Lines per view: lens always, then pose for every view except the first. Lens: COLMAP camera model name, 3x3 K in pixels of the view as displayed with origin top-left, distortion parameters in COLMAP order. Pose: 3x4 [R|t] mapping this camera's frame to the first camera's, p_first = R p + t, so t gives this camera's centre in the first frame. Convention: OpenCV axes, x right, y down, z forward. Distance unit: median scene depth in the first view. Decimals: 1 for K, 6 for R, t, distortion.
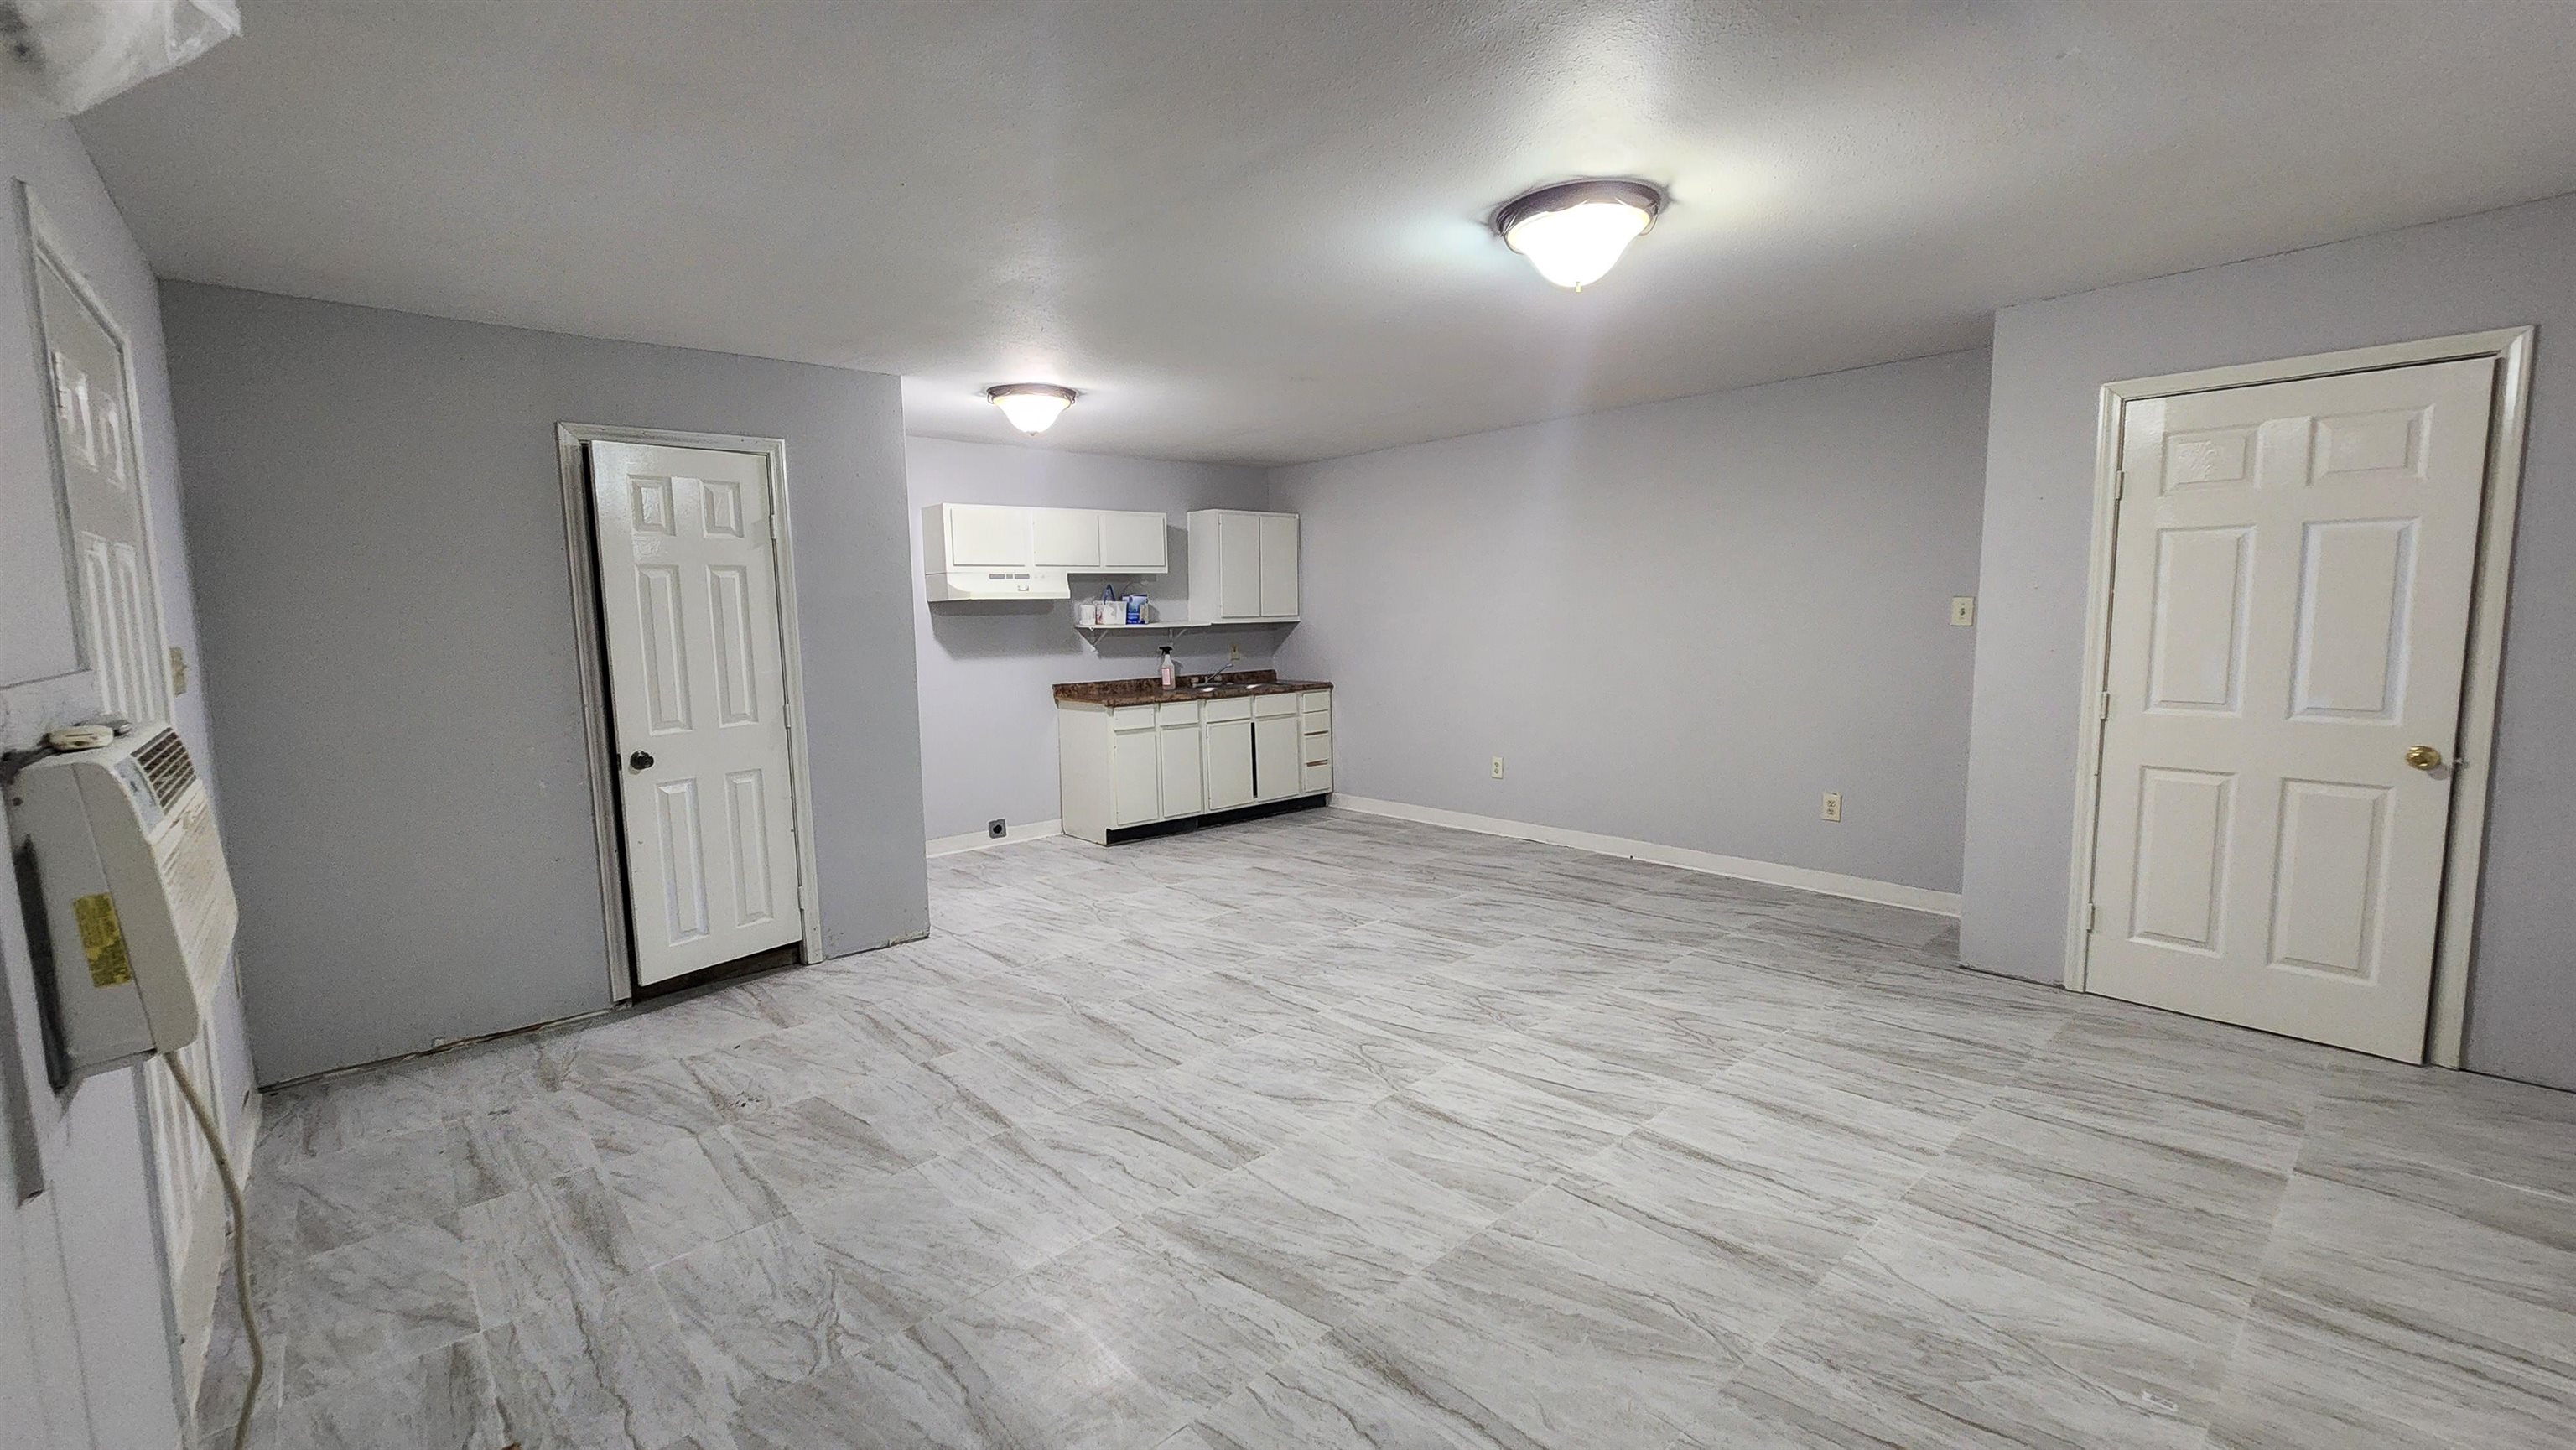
lens RADIAL K [[1047.3, 0, 1278.0], [0, 1047.3, 717.5], [0, 0, 1]] dist [-0.001752, 0.001587]
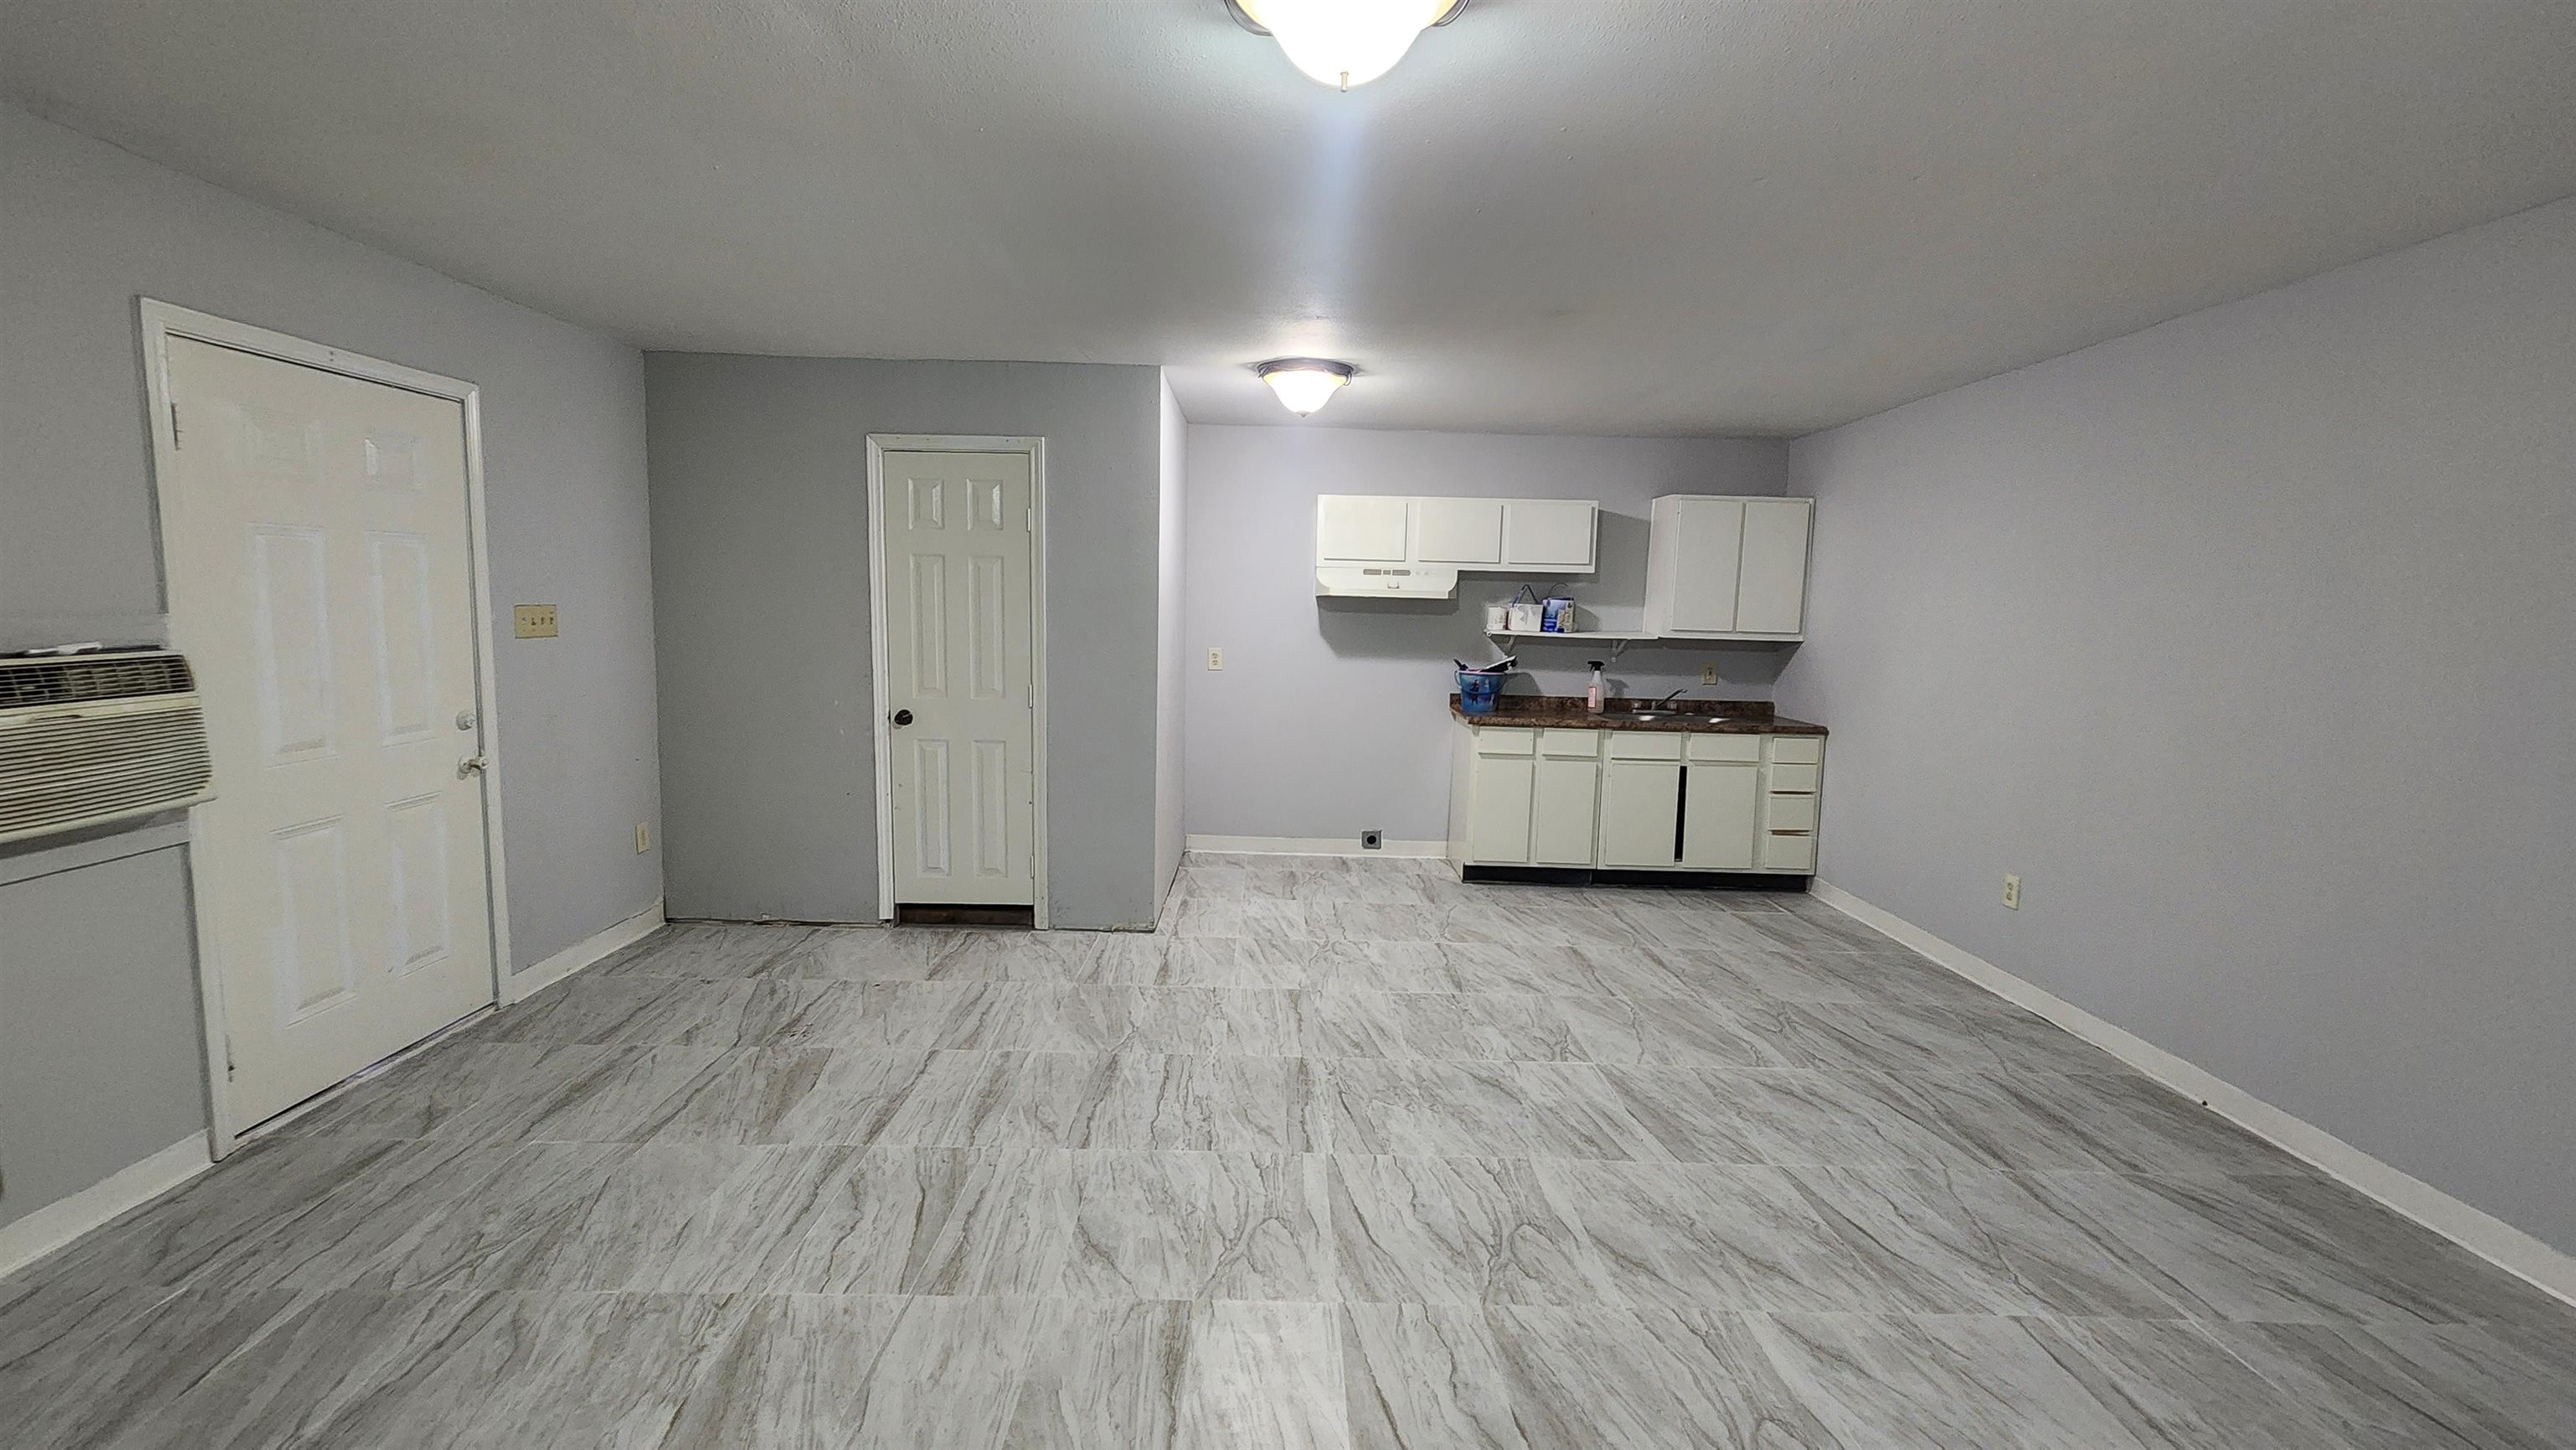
lens RADIAL K [[1047.3, 0, 1282.6], [0, 1047.3, 709.3], [0, 0, 1]] dist [-0.001752, 0.001587]
pose [[0.752895, 0.106887, -0.649403, 0.421102], [-0.109866, 0.993290, 0.036113, -0.054478], [0.648906, 0.044157, 0.759586, 0.347997]]
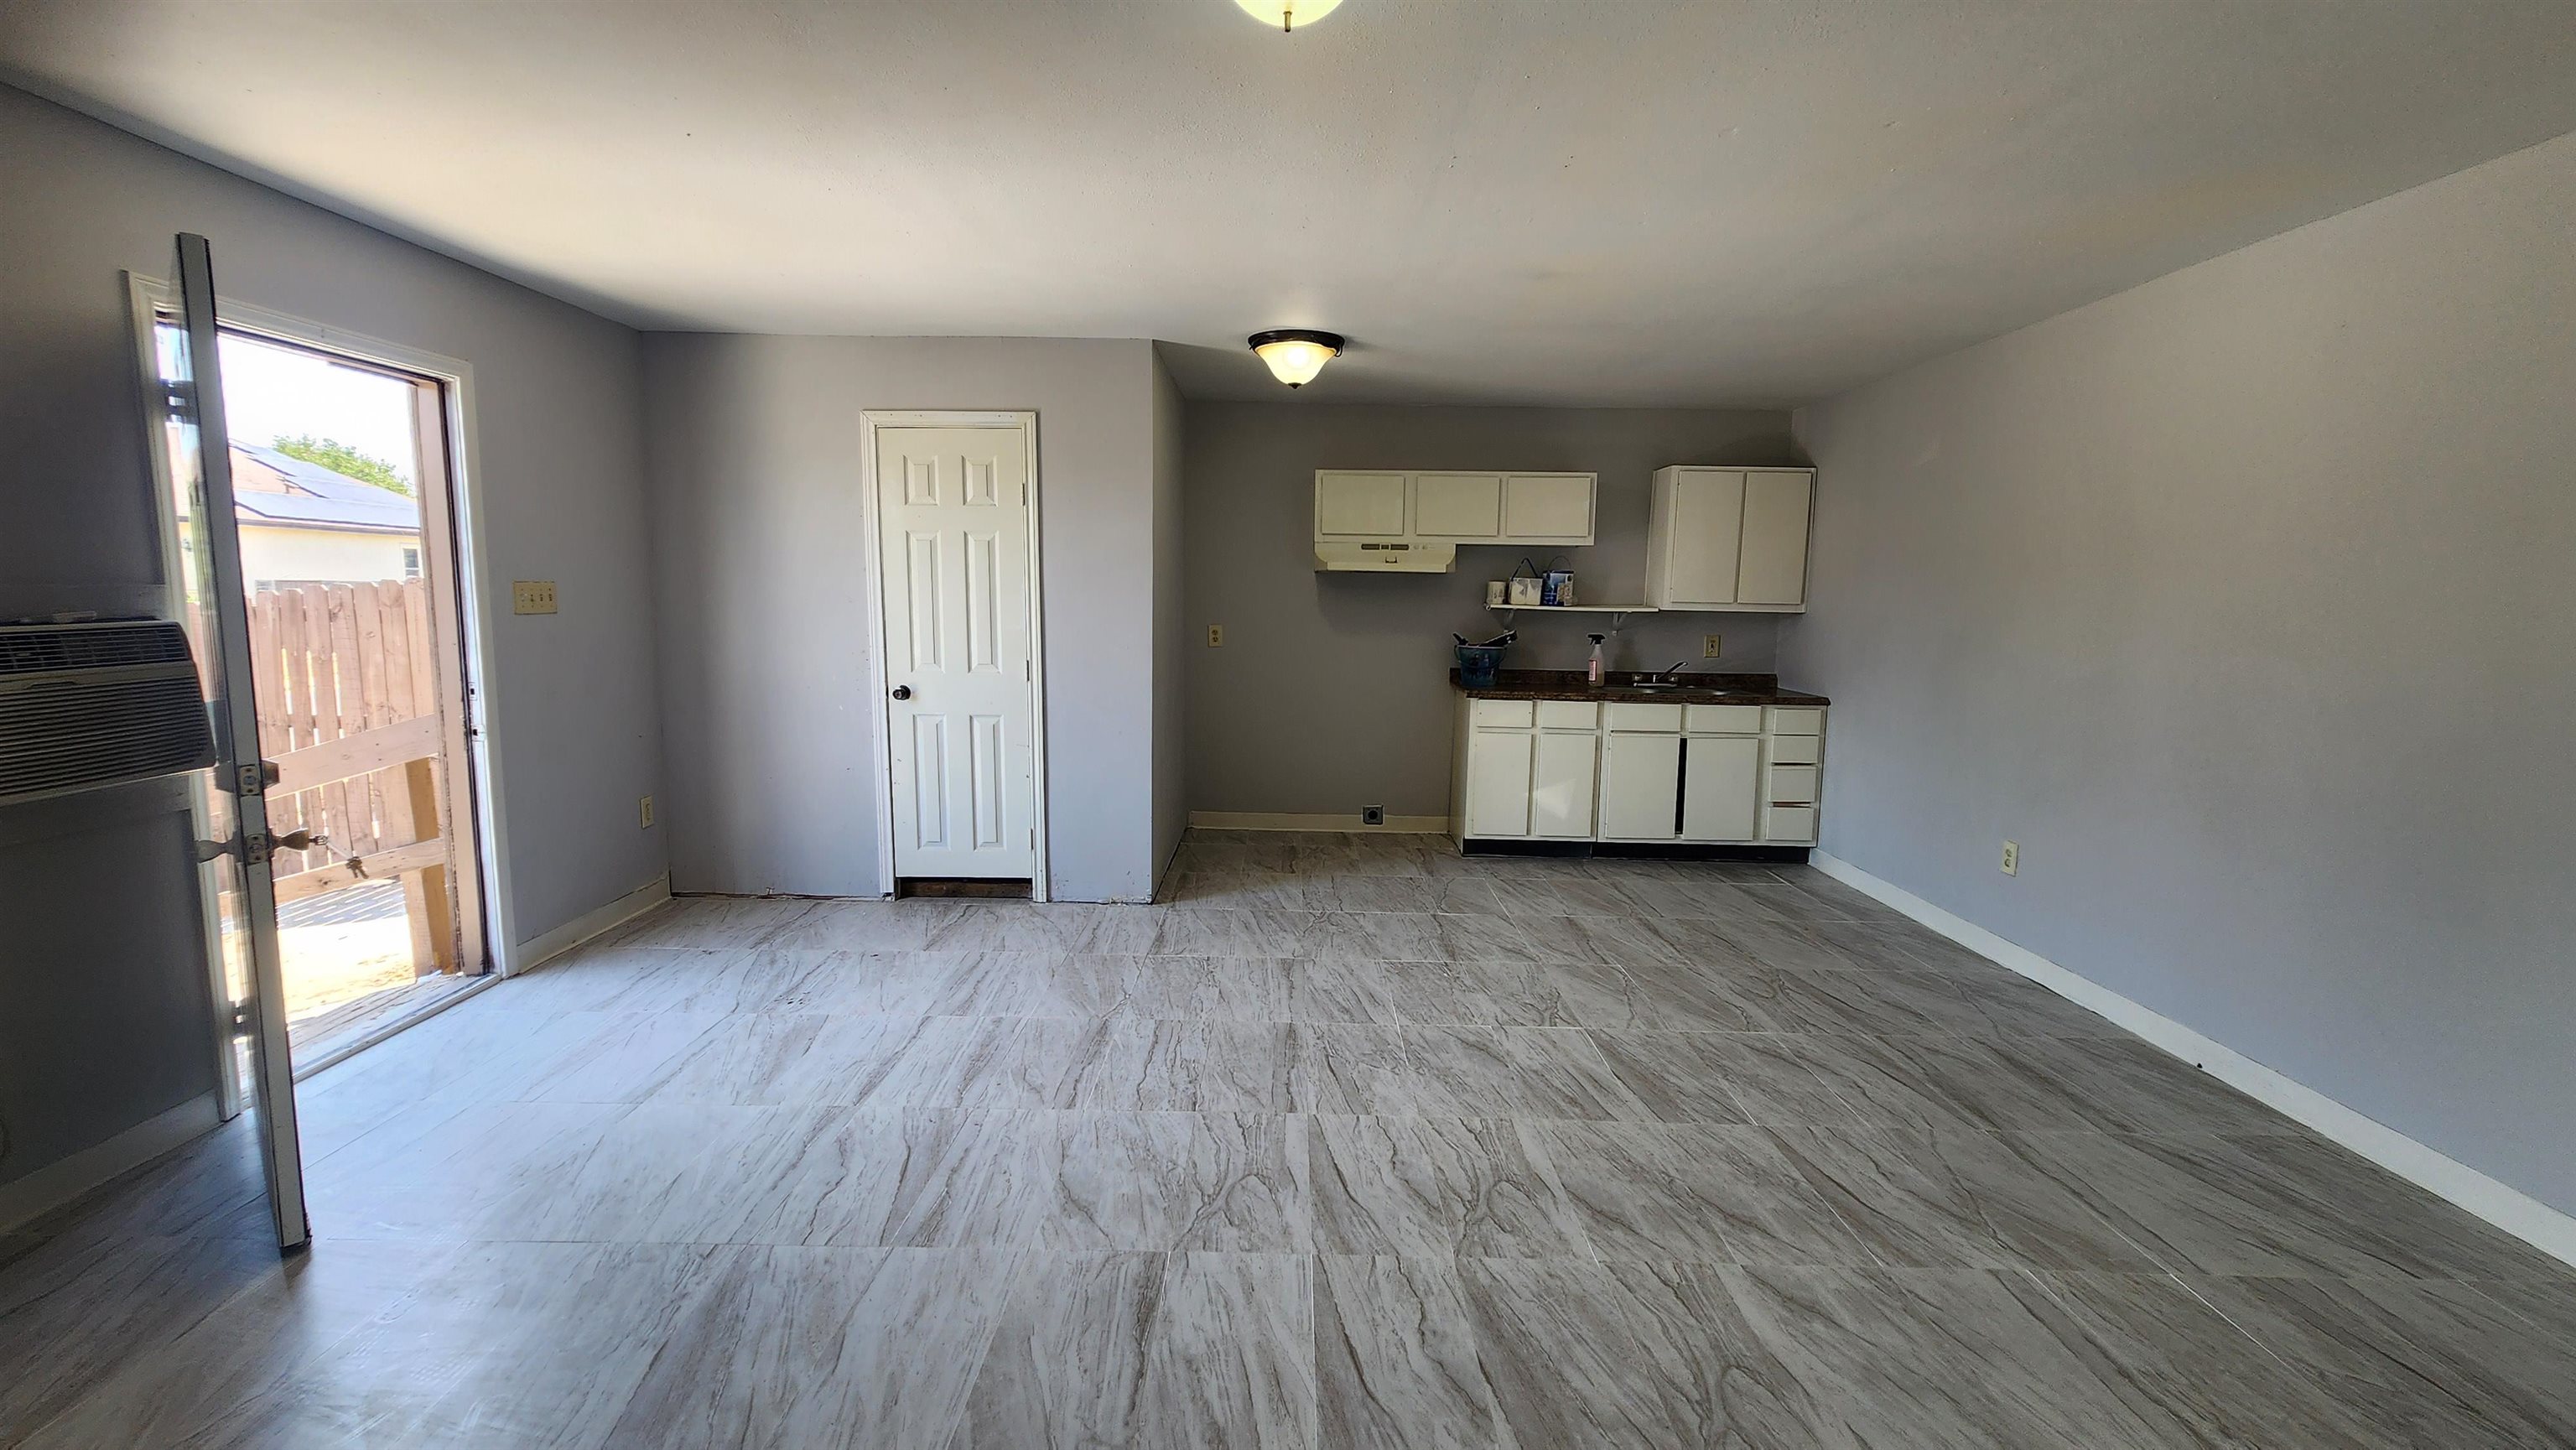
lens RADIAL K [[1047.3, 0, 1283.0], [0, 1047.3, 707.7], [0, 0, 1]] dist [-0.001752, 0.001587]
pose [[0.743078, 0.109109, -0.660250, 0.441240], [-0.102127, 0.993551, 0.049249, -0.042570], [0.661366, 0.030833, 0.749429, 0.362685]]
